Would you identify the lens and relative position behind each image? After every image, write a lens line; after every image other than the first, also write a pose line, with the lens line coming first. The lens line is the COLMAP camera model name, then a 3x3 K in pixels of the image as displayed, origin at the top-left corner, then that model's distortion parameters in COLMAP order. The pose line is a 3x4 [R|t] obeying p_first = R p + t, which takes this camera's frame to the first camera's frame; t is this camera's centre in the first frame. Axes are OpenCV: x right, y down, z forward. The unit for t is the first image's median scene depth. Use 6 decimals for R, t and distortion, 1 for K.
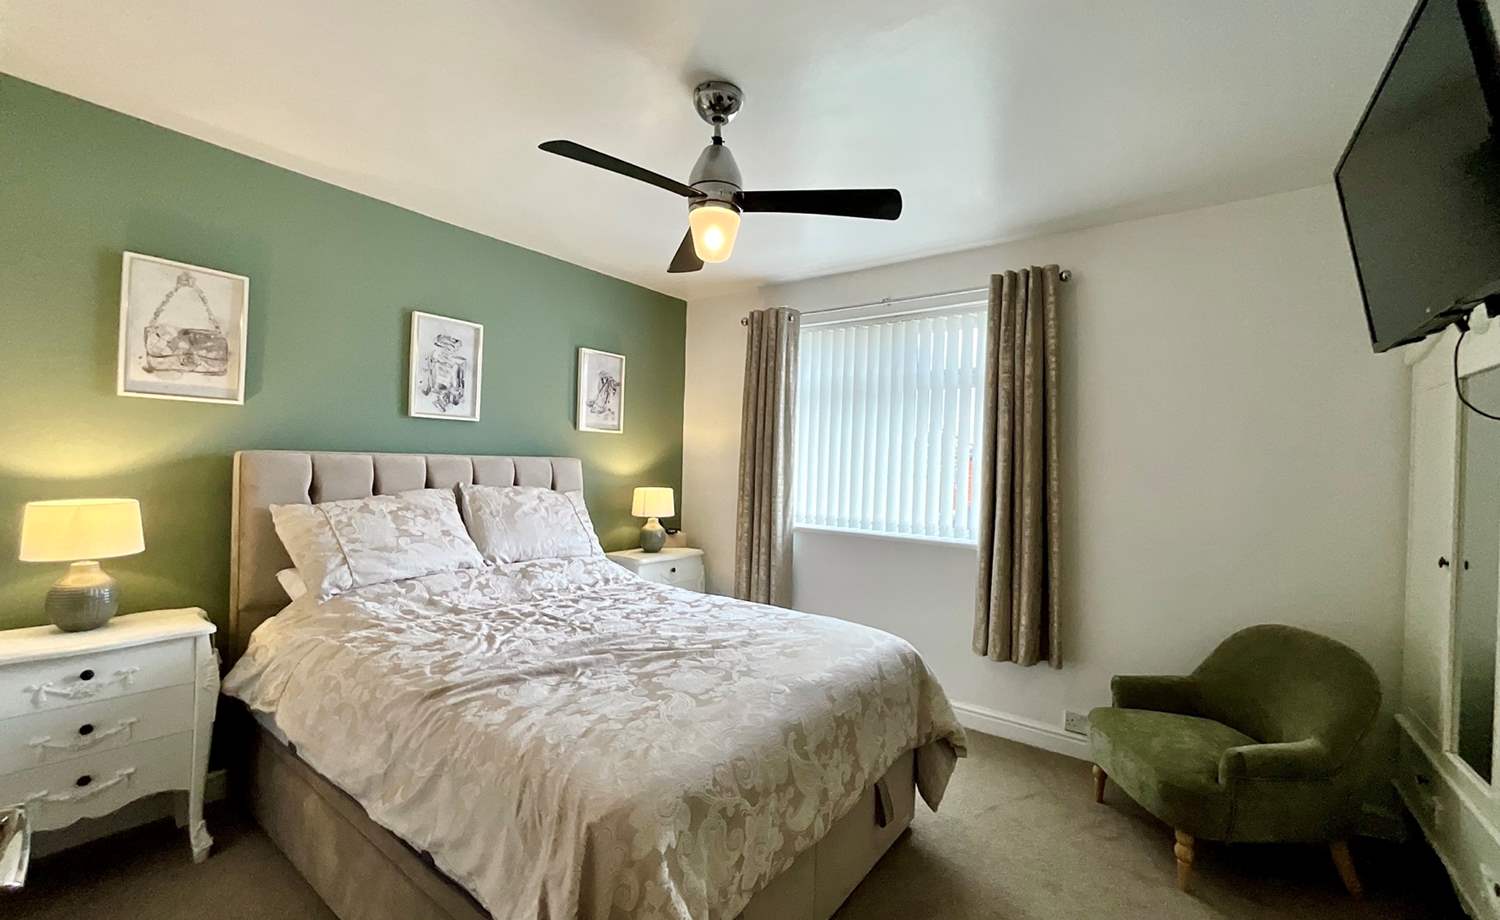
lens RADIAL K [[608.4, 0, 746.6], [0, 608.4, 459.4], [0, 0, 1]] dist [0.000534, 0.000095]
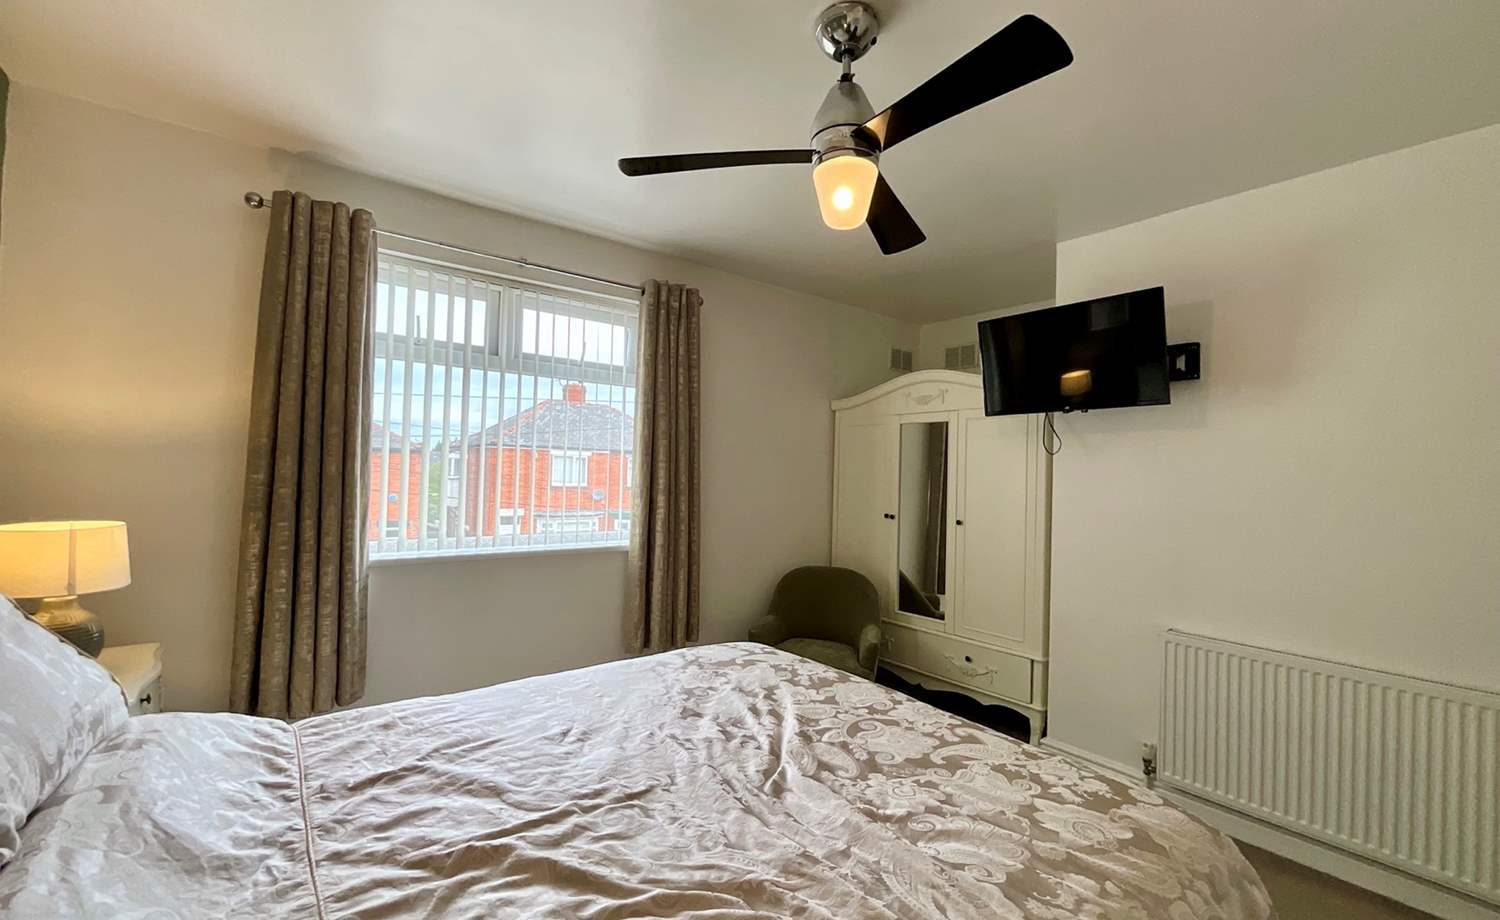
lens RADIAL K [[613.3, 0, 750.0], [0, 613.3, 460.0], [0, 0, 1]] dist [-0.000290, 0.000001]
pose [[0.268026, -0.002777, 0.963408, -0.707624], [-0.024539, 0.999652, 0.009708, -0.018593], [-0.963099, -0.026243, 0.267865, 0.725959]]
